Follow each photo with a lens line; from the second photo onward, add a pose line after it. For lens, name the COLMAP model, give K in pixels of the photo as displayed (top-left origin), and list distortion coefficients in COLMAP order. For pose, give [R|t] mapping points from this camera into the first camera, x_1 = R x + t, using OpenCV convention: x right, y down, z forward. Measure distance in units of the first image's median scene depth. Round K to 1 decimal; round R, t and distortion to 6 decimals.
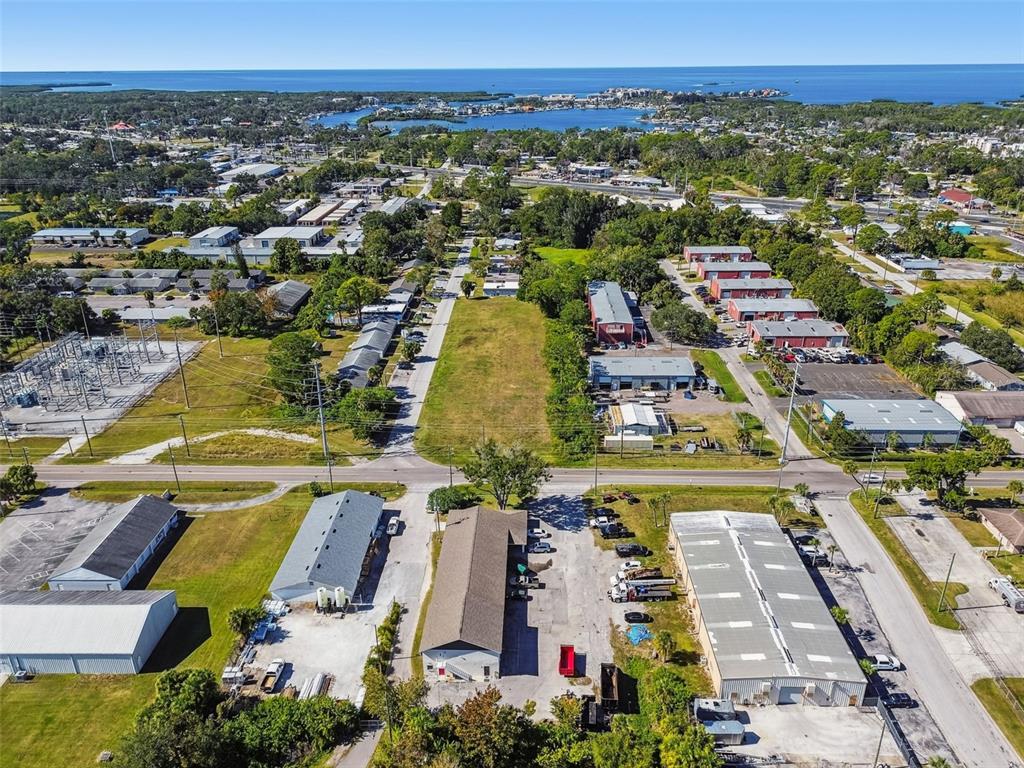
lens RADIAL K [[746.3, 0, 512.0], [0, 746.3, 384.0], [0, 0, 1]] dist [0.034193, -0.001640]
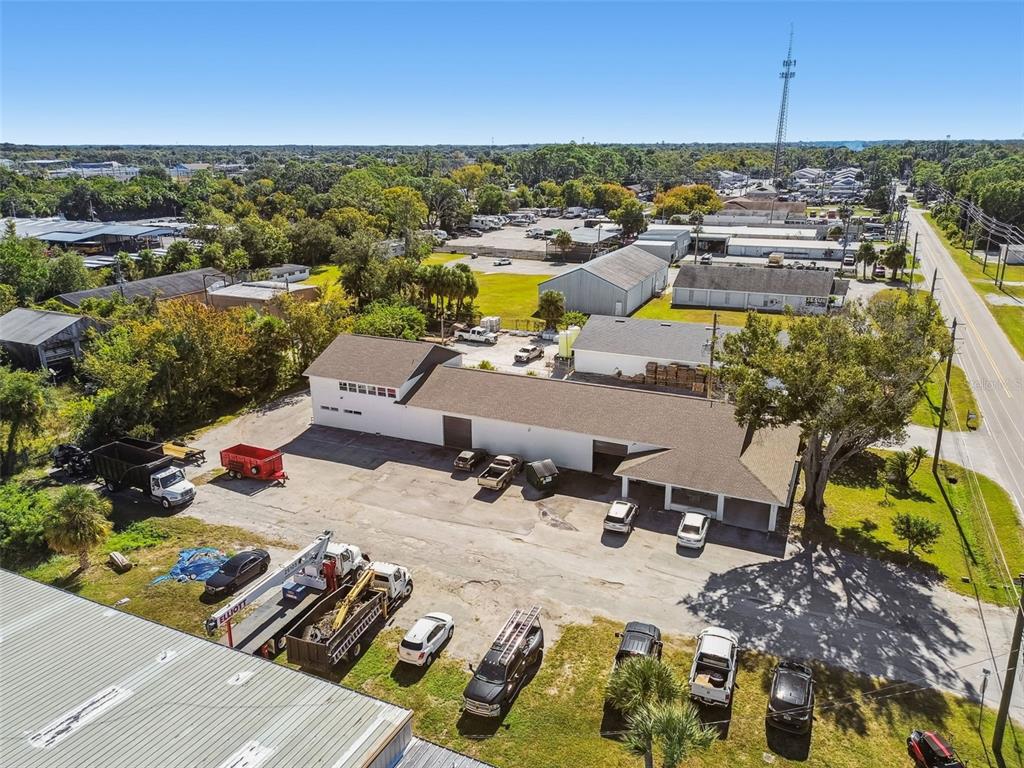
lens RADIAL K [[728.3, 0, 515.4], [0, 728.3, 382.9], [0, 0, 1]] dist [0.037809, -0.002437]
pose [[-0.388568, 0.297022, -0.872234, 0.368816], [-0.358778, 0.823140, 0.440135, 0.029896], [0.848701, 0.483961, -0.213282, 1.061500]]
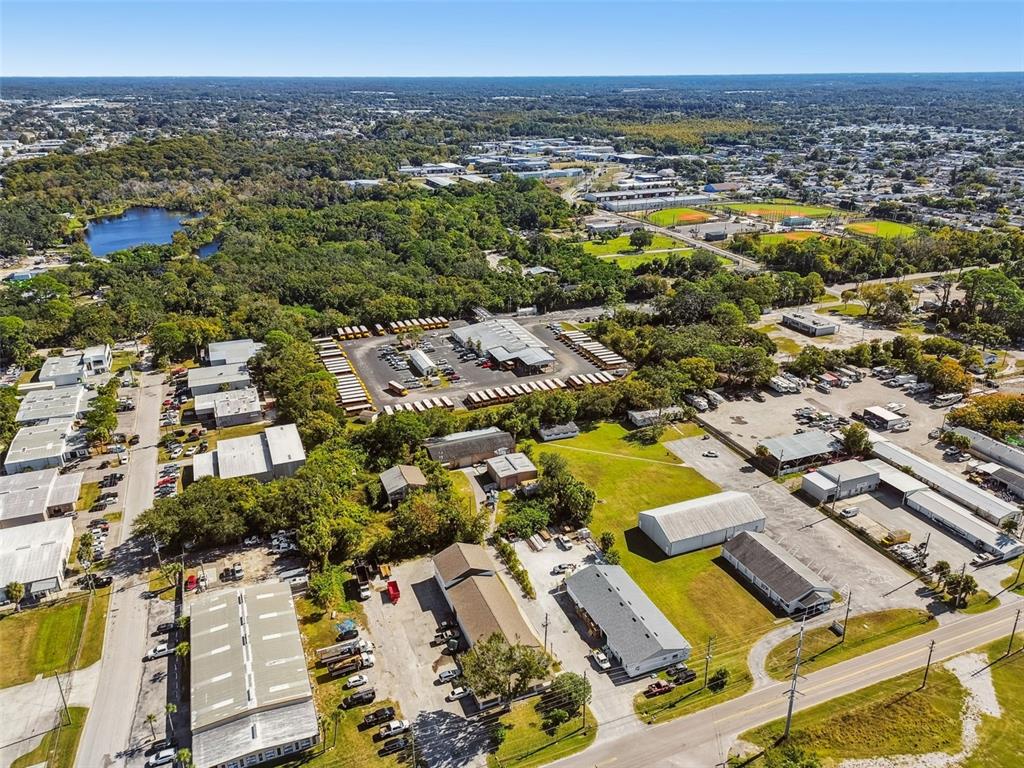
lens RADIAL K [[746.3, 0, 512.0], [0, 746.3, 384.0], [0, 0, 1]] dist [0.034193, -0.001640]
pose [[-0.917841, 0.163114, -0.361887, 0.280052], [-0.142997, 0.714594, 0.684768, -0.824505], [0.370297, 0.680256, -0.632559, 1.493245]]
